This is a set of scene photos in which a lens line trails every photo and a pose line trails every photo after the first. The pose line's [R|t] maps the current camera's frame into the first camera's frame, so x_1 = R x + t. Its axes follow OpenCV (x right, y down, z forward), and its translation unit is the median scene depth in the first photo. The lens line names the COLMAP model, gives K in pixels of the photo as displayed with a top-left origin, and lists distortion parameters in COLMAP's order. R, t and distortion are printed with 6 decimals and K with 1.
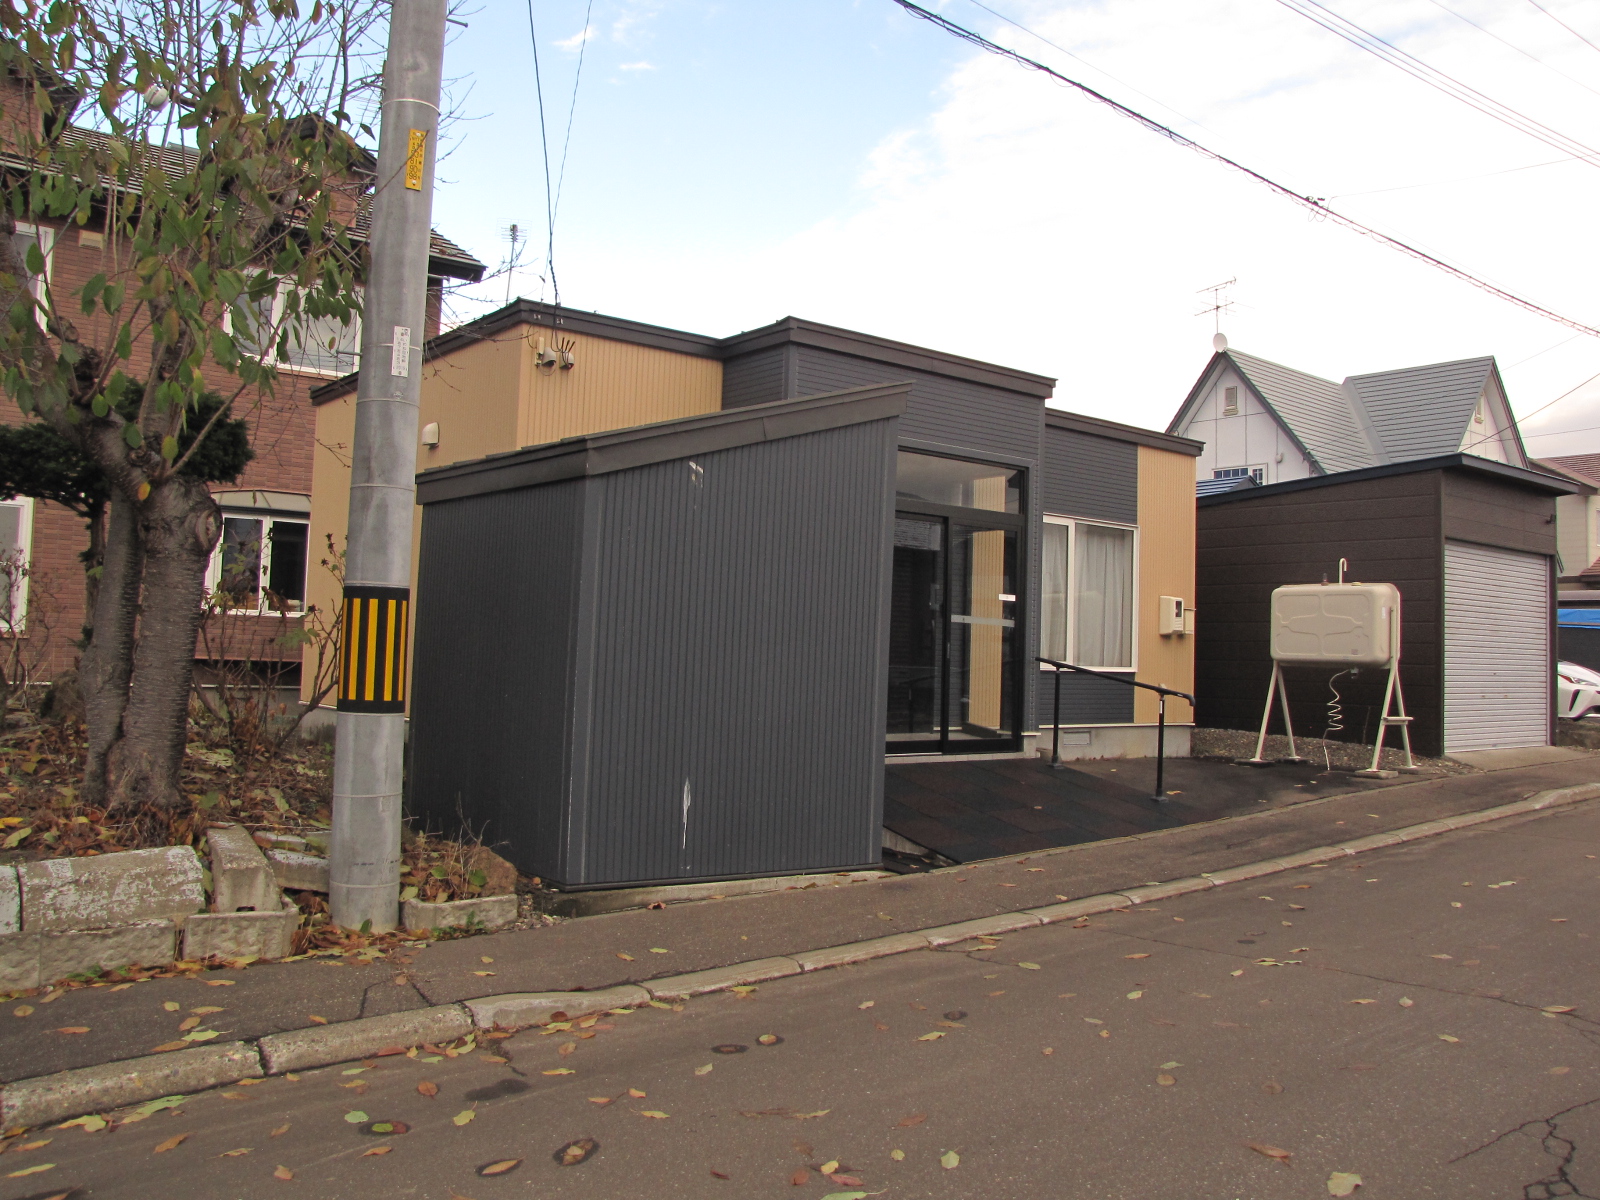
lens RADIAL K [[1395.1, 0, 800.0], [0, 1395.1, 600.0], [0, 0, 1]] dist [0.307354, -0.000216]
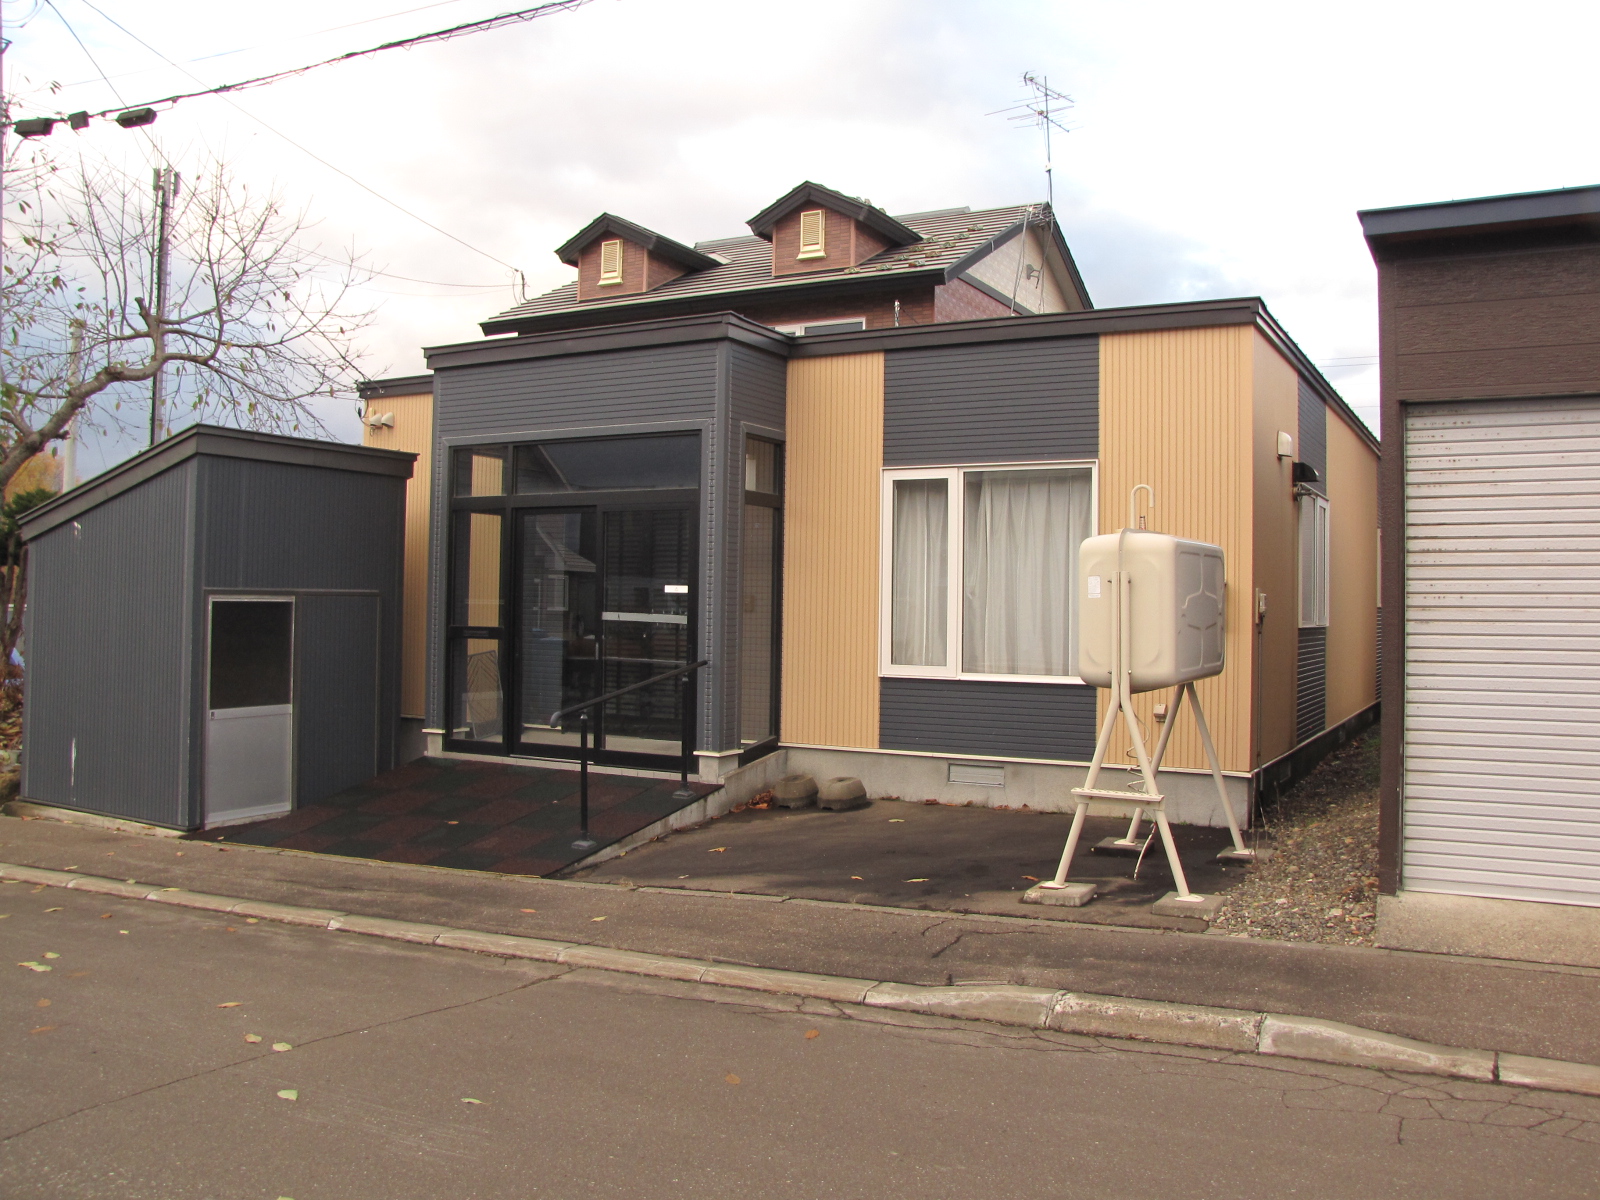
lens RADIAL K [[1395.1, 0, 800.0], [0, 1395.1, 600.0], [0, 0, 1]] dist [0.307354, -0.000216]
pose [[0.340641, -0.058135, -0.938394, 0.836192], [0.024224, 0.998298, -0.053053, 0.045541], [0.939881, -0.004659, 0.341469, 0.679734]]
